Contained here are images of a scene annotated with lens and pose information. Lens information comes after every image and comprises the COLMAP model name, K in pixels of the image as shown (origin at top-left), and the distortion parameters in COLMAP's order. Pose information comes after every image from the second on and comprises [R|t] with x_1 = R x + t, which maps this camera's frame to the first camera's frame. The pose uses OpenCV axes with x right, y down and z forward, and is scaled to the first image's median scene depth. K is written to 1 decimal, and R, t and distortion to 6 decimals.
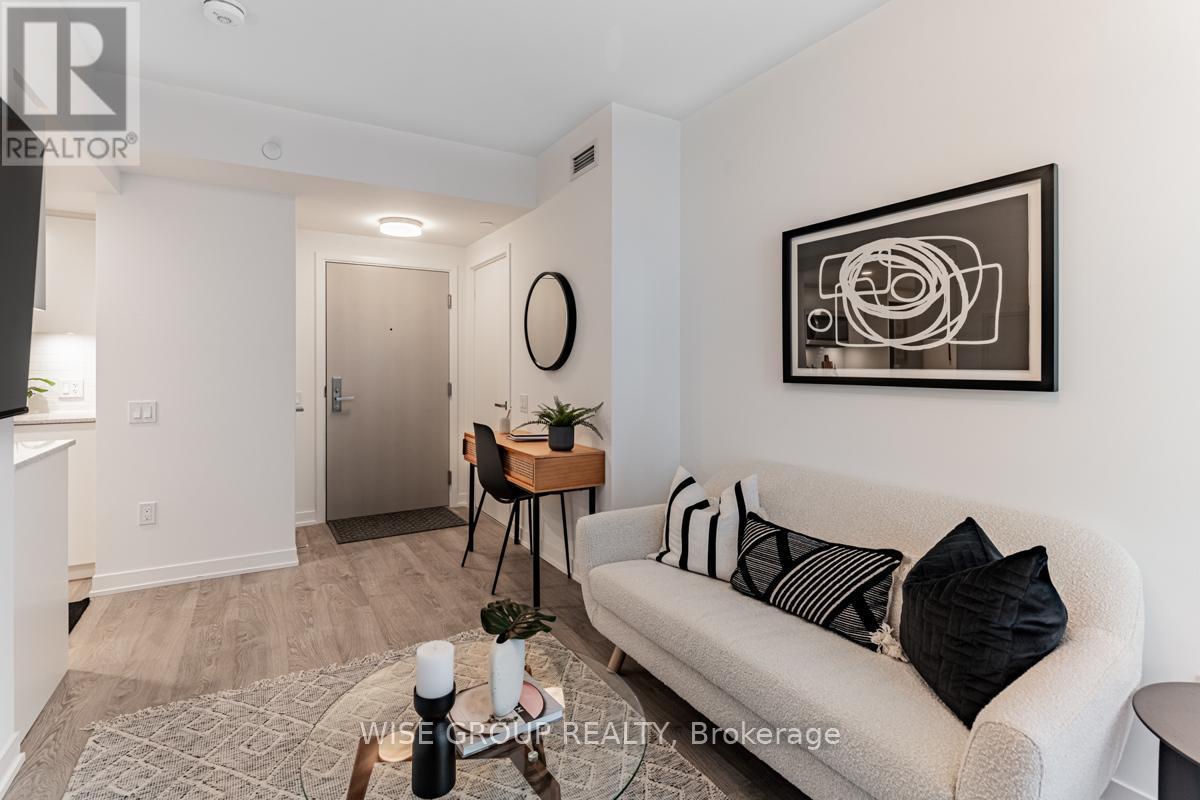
lens RADIAL K [[552.8, 0, 591.7], [0, 552.8, 364.6], [0, 0, 1]] dist [0.005791, -0.001441]
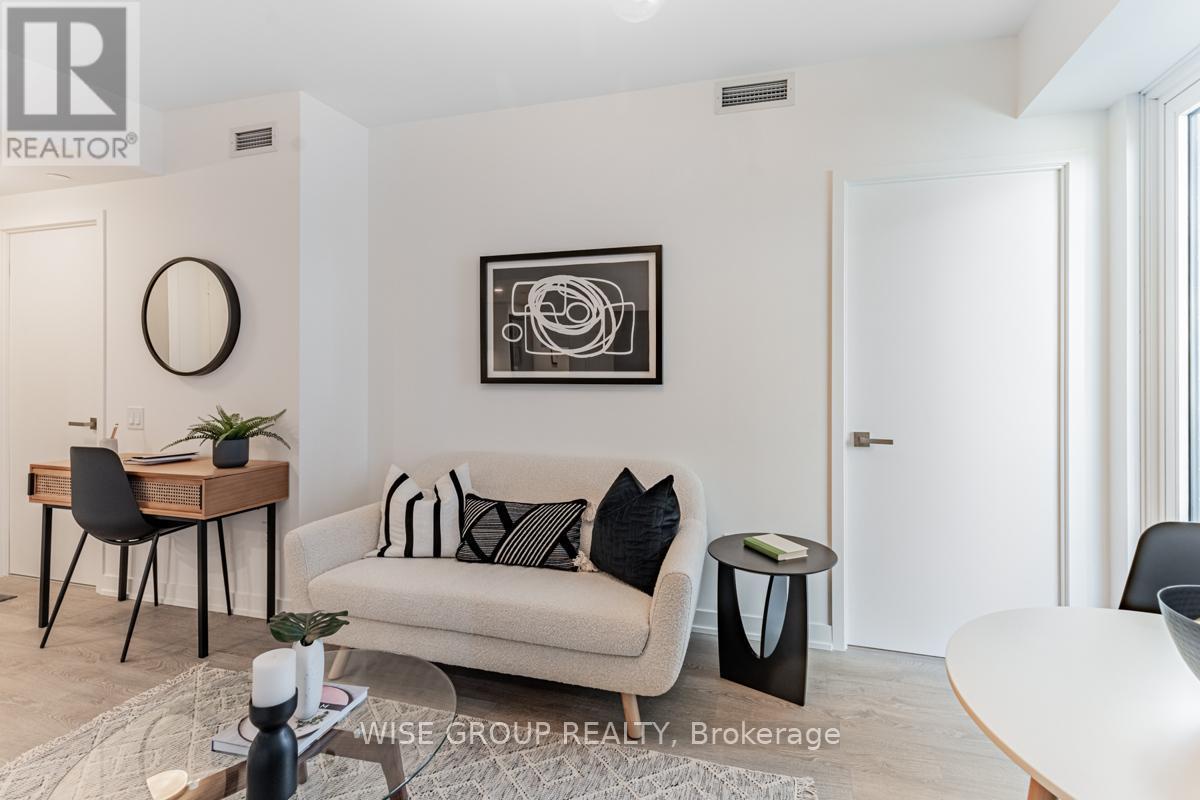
lens RADIAL K [[552.8, 0, 623.3], [0, 552.8, 362.4], [0, 0, 1]] dist [0.005791, -0.001441]
pose [[0.730478, 0.004120, 0.682923, -0.271388], [0.001717, 0.999968, -0.007869, -0.002983], [-0.682934, 0.006921, 0.730448, -0.083822]]
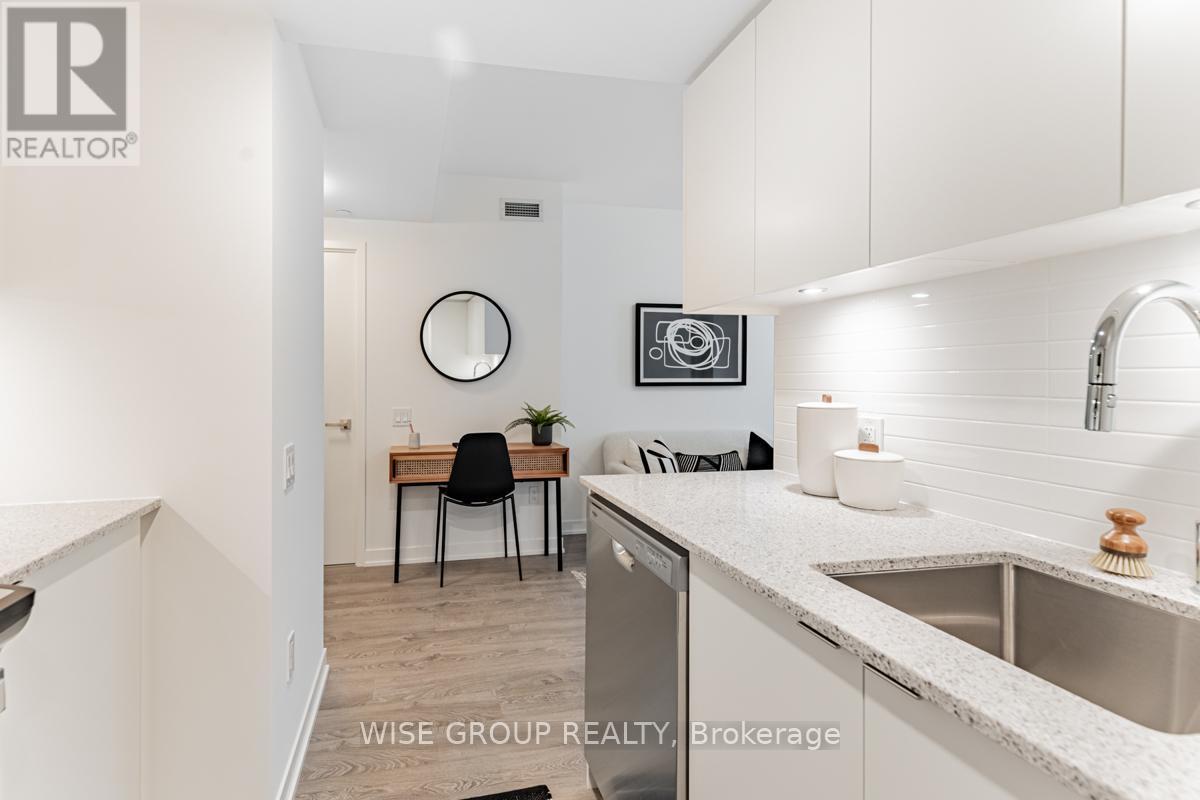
lens RADIAL K [[552.8, 0, 524.0], [0, 552.8, 379.0], [0, 0, 1]] dist [0.005791, -0.001441]
pose [[0.337712, -0.001855, 0.941248, -1.678881], [0.004540, 0.999990, 0.000342, 0.007140], [-0.941238, 0.004157, 0.337717, 0.835105]]
